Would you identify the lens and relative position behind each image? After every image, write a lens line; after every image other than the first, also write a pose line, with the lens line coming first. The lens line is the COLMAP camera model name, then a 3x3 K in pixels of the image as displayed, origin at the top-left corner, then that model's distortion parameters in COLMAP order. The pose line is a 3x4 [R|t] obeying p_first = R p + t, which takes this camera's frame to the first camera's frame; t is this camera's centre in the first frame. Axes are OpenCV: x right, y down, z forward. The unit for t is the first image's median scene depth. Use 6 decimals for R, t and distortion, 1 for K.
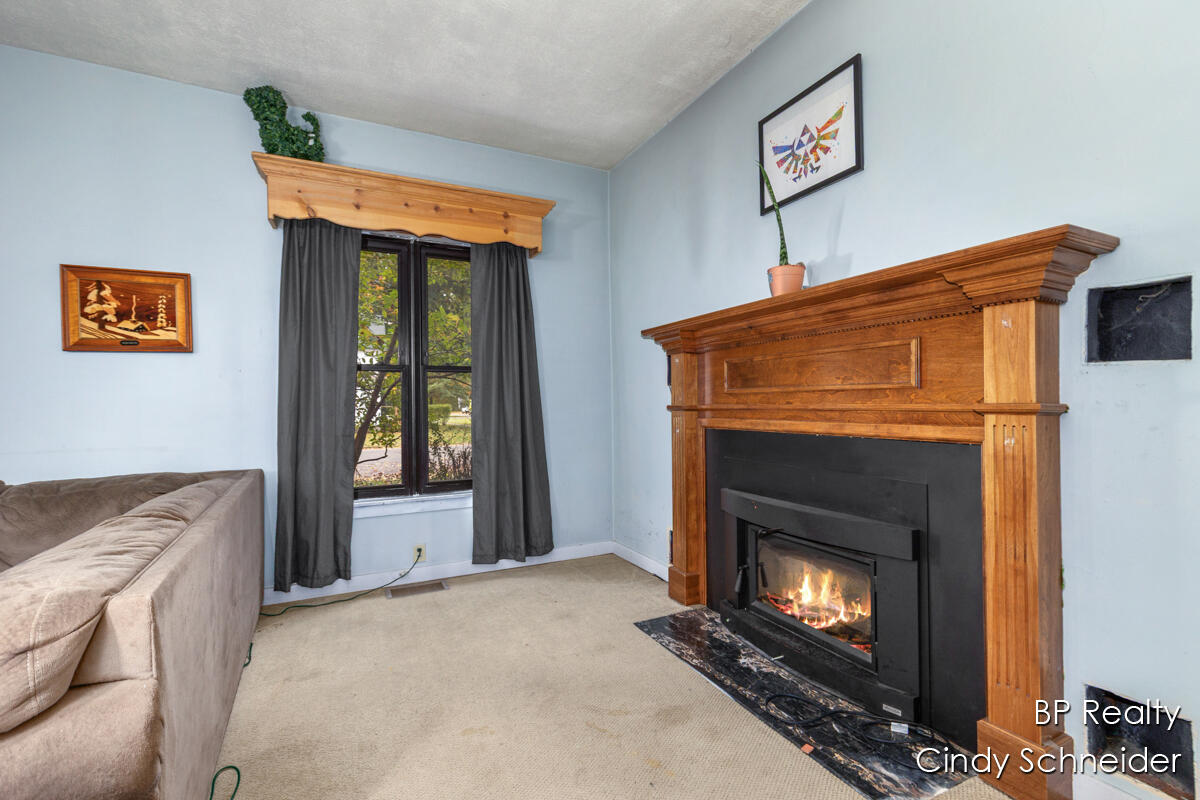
lens RADIAL K [[555.3, 0, 596.0], [0, 555.3, 391.7], [0, 0, 1]] dist [0.001708, -0.000034]
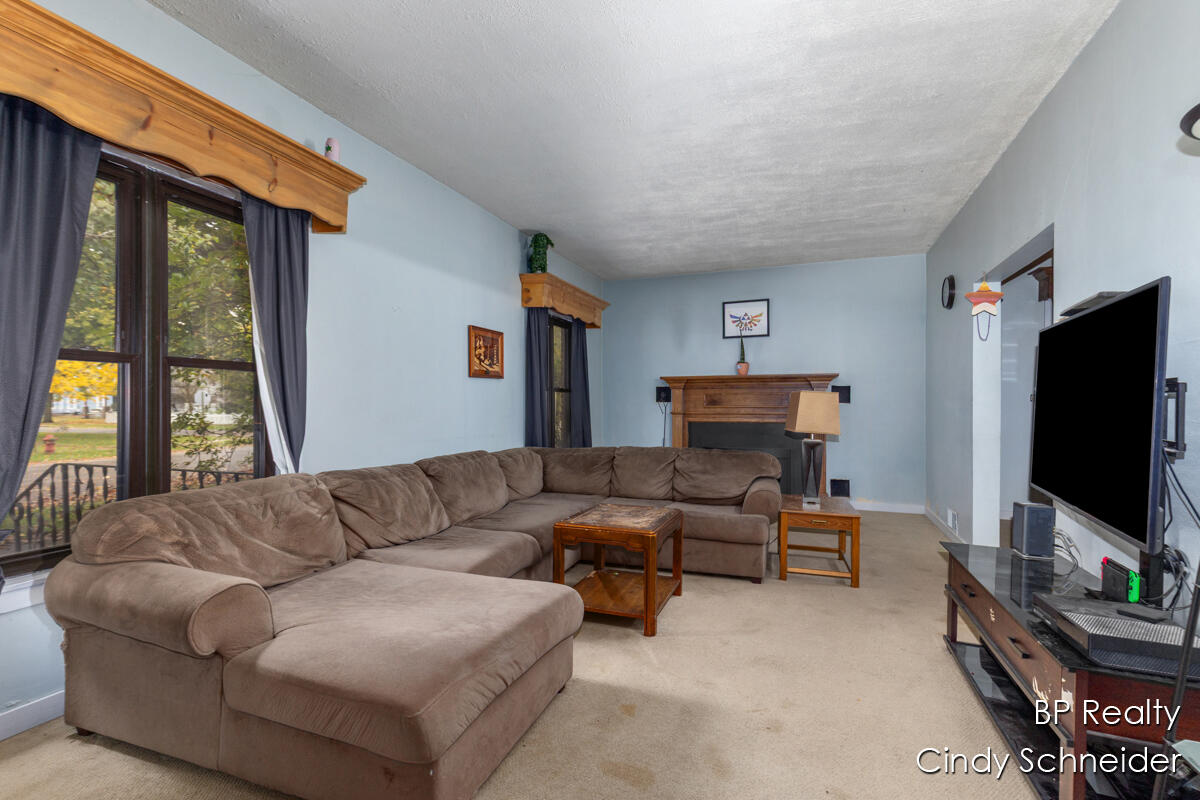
lens RADIAL K [[541.0, 0, 601.3], [0, 541.0, 409.2], [0, 0, 1]] dist [0.004715, -0.000219]
pose [[0.734508, 0.009966, 0.678527, -1.743393], [-0.022506, 0.999700, 0.009679, -0.001088], [-0.678227, -0.022380, 0.734512, -0.455290]]
